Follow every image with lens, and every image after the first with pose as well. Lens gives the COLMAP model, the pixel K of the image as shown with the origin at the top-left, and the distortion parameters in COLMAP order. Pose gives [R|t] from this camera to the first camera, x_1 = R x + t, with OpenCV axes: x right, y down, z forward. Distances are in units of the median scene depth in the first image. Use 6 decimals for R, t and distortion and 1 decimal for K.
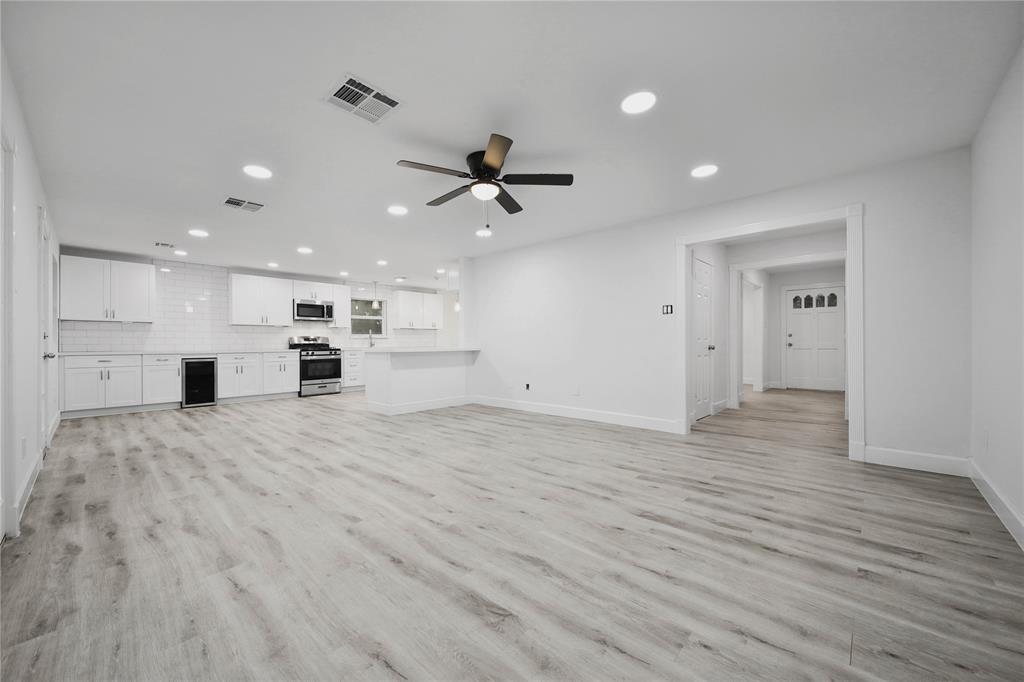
lens RADIAL K [[393.8, 0, 518.3], [0, 393.8, 348.6], [0, 0, 1]] dist [-0.005619, 0.000184]
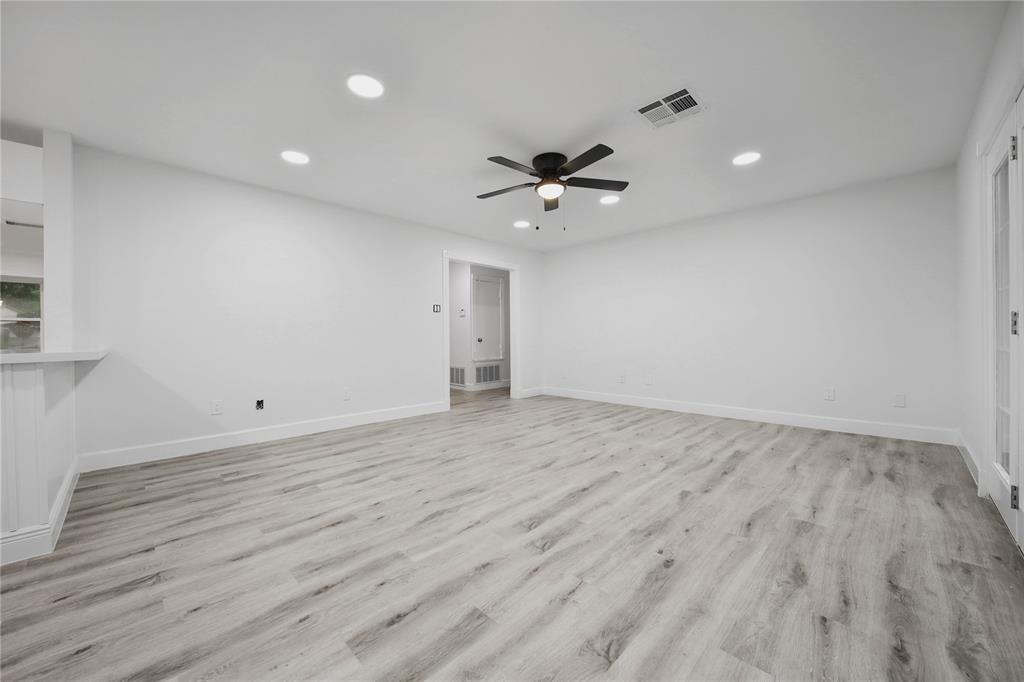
lens RADIAL K [[393.8, 0, 503.9], [0, 393.8, 337.5], [0, 0, 1]] dist [-0.005619, 0.000184]
pose [[0.047050, 0.001062, 0.998892, -1.271447], [0.022934, 0.999735, -0.002143, -0.006981], [-0.998629, 0.023009, 0.047013, 1.196057]]
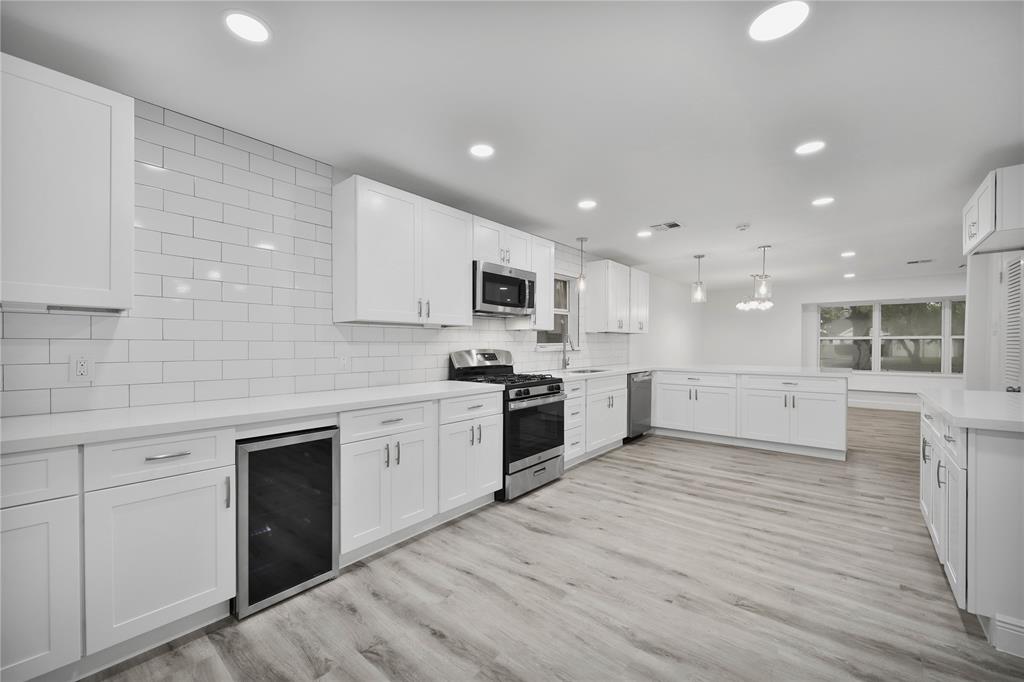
lens RADIAL K [[393.8, 0, 507.3], [0, 393.8, 348.5], [0, 0, 1]] dist [-0.005619, 0.000184]
pose [[0.999115, 0.004674, 0.041813, -1.555019], [-0.004260, 0.999941, -0.009978, -0.083619], [-0.041857, 0.009791, 0.999076, 1.640411]]
